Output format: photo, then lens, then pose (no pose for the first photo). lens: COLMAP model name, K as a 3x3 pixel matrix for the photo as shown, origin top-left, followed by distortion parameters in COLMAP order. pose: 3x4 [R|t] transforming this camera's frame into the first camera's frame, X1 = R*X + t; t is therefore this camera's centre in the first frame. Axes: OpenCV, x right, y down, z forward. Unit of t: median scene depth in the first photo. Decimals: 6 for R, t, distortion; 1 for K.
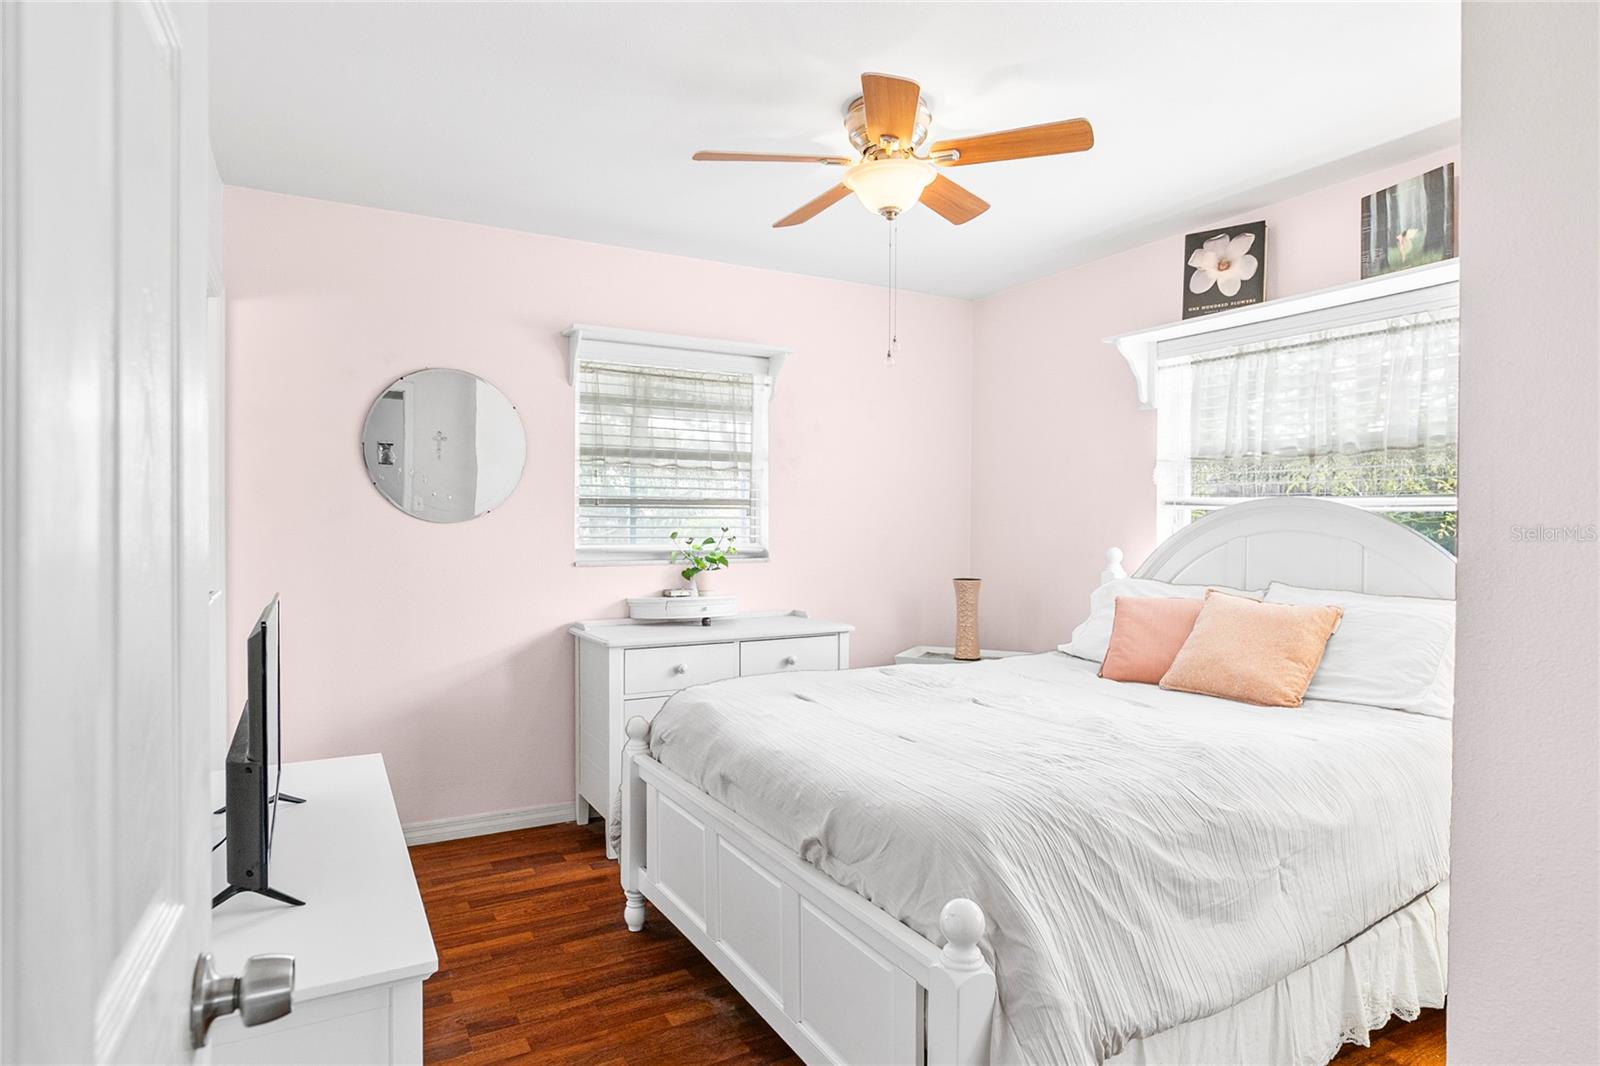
lens RADIAL K [[936.1, 0, 800.0], [0, 936.1, 533.0], [0, 0, 1]] dist [0.002090, 0.000335]
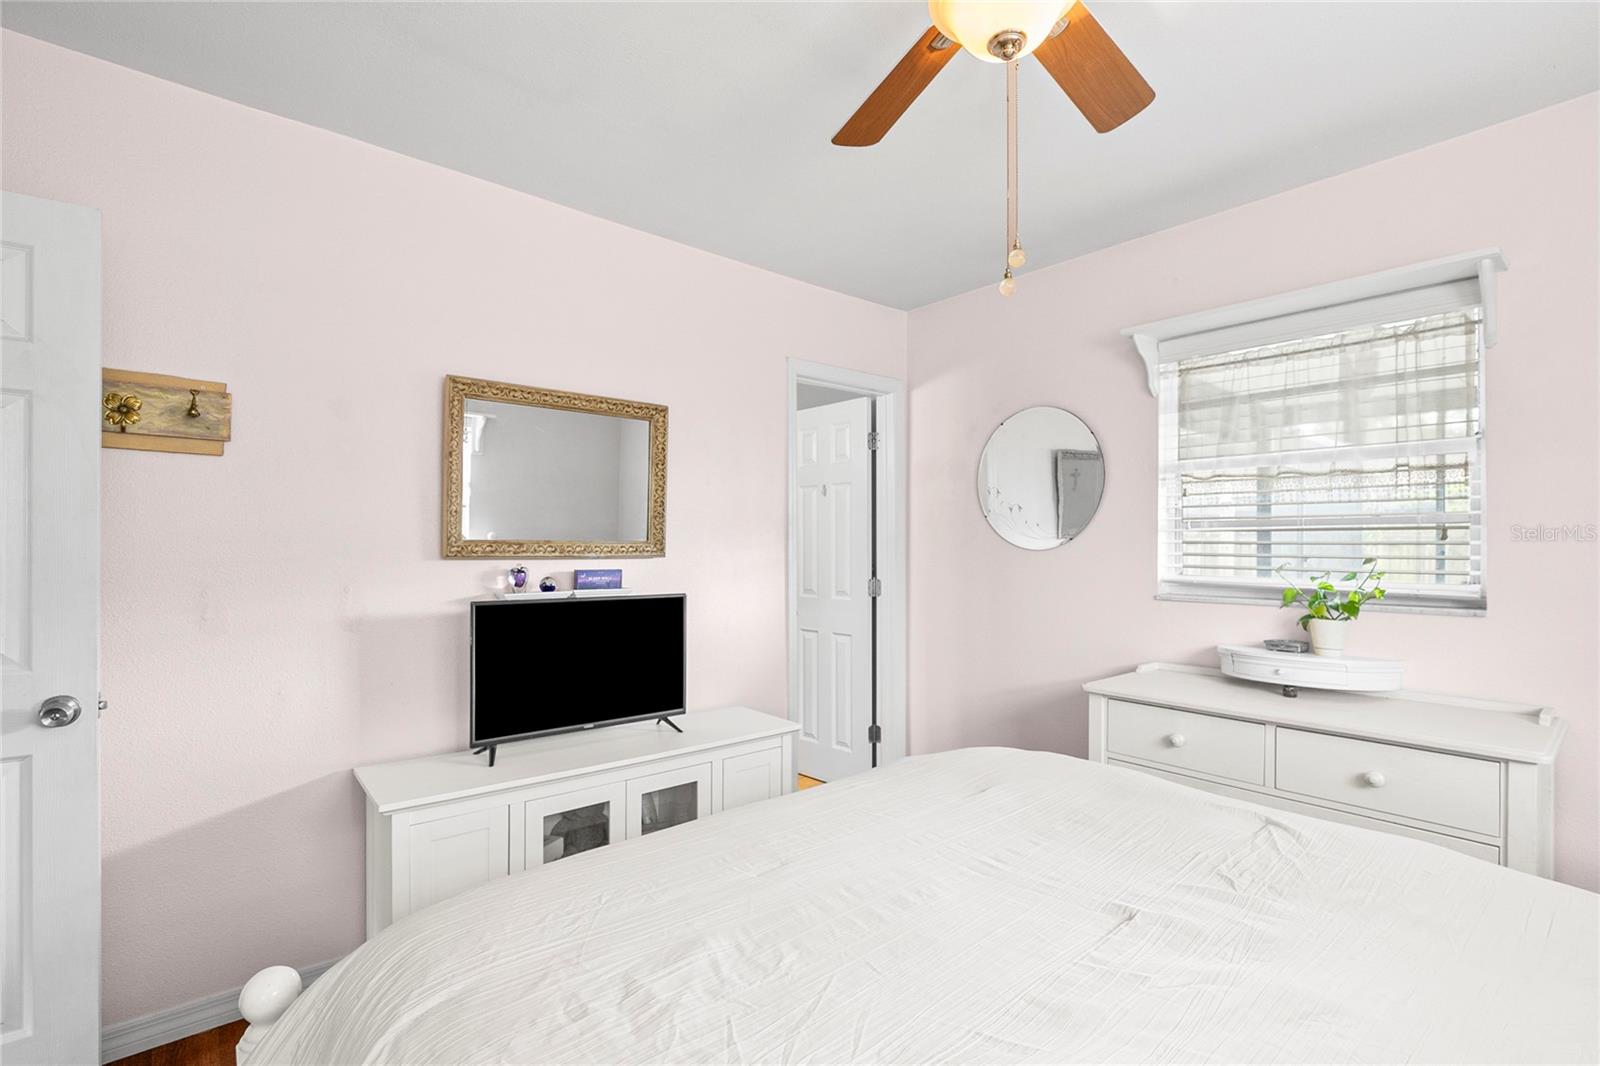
lens RADIAL K [[736.2, 0, 800.0], [0, 736.2, 533.0], [0, 0, 1]] dist [-0.000304, -0.000121]
pose [[0.195788, -0.025898, -0.980304, 0.356614], [-0.013415, 0.999487, -0.029084, -0.002778], [0.980554, 0.018845, 0.195340, 0.512984]]
